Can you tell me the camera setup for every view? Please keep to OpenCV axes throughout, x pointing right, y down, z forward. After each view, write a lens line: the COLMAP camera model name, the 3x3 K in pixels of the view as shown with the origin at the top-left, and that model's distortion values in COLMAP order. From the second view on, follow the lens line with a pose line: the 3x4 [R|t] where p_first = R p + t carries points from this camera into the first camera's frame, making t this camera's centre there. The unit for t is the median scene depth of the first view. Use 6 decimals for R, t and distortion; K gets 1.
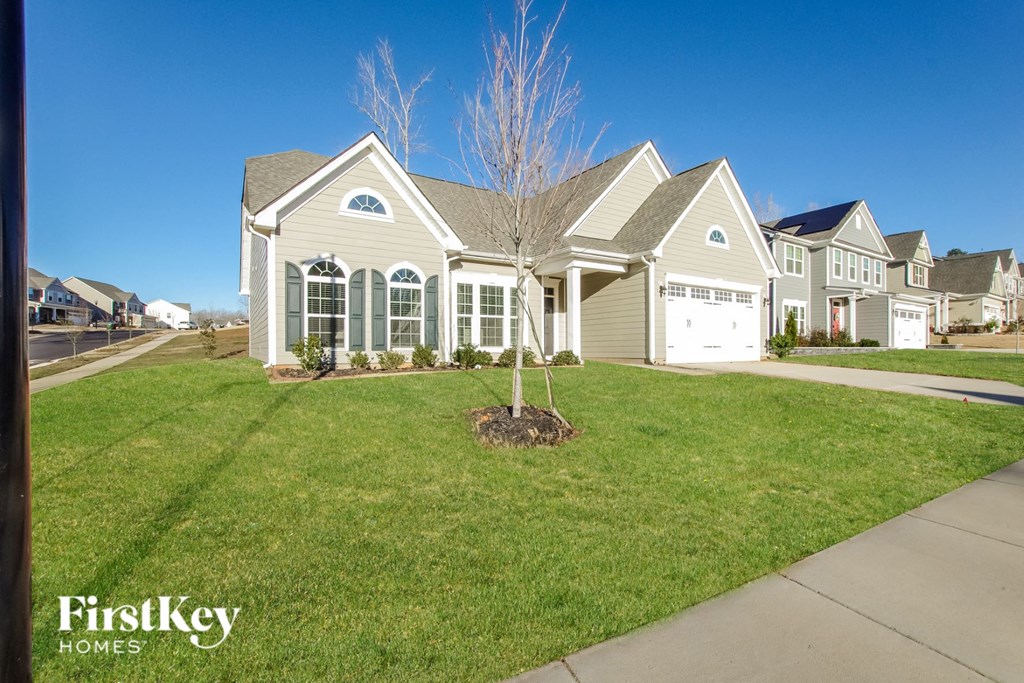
lens RADIAL K [[454.0, 0, 525.6], [0, 454.0, 349.5], [0, 0, 1]] dist [-0.012439, 0.000037]
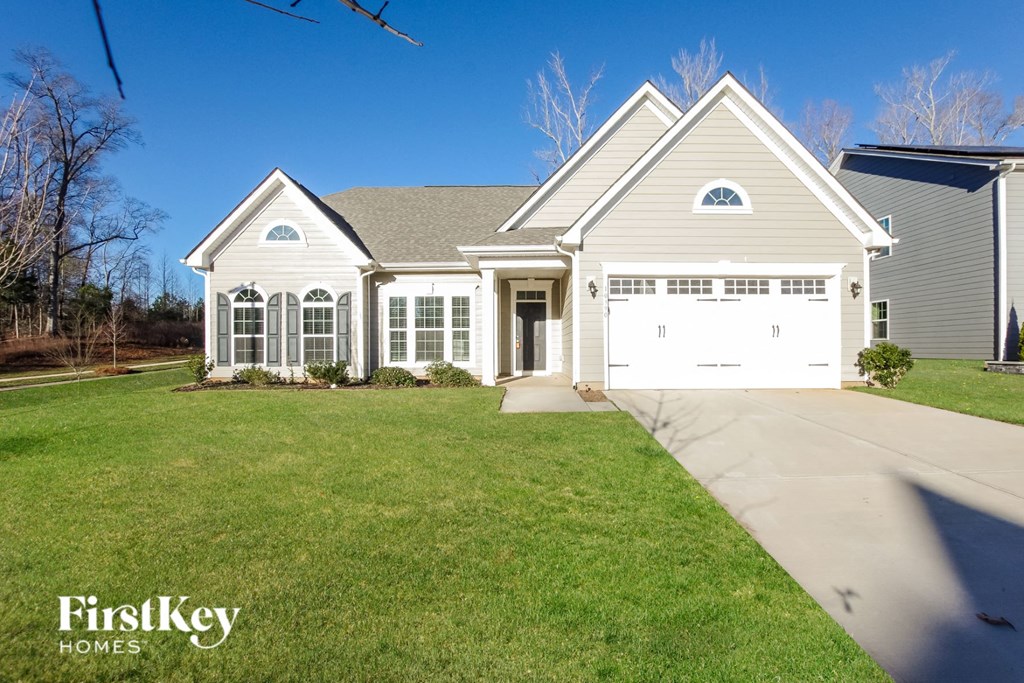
lens RADIAL K [[454.0, 0, 525.6], [0, 454.0, 349.5], [0, 0, 1]] dist [-0.012439, 0.000037]
pose [[0.832072, 0.001584, -0.554665, 0.702855], [-0.002032, 0.999998, -0.000193, -0.036576], [0.554664, 0.001287, 0.832074, 0.383977]]
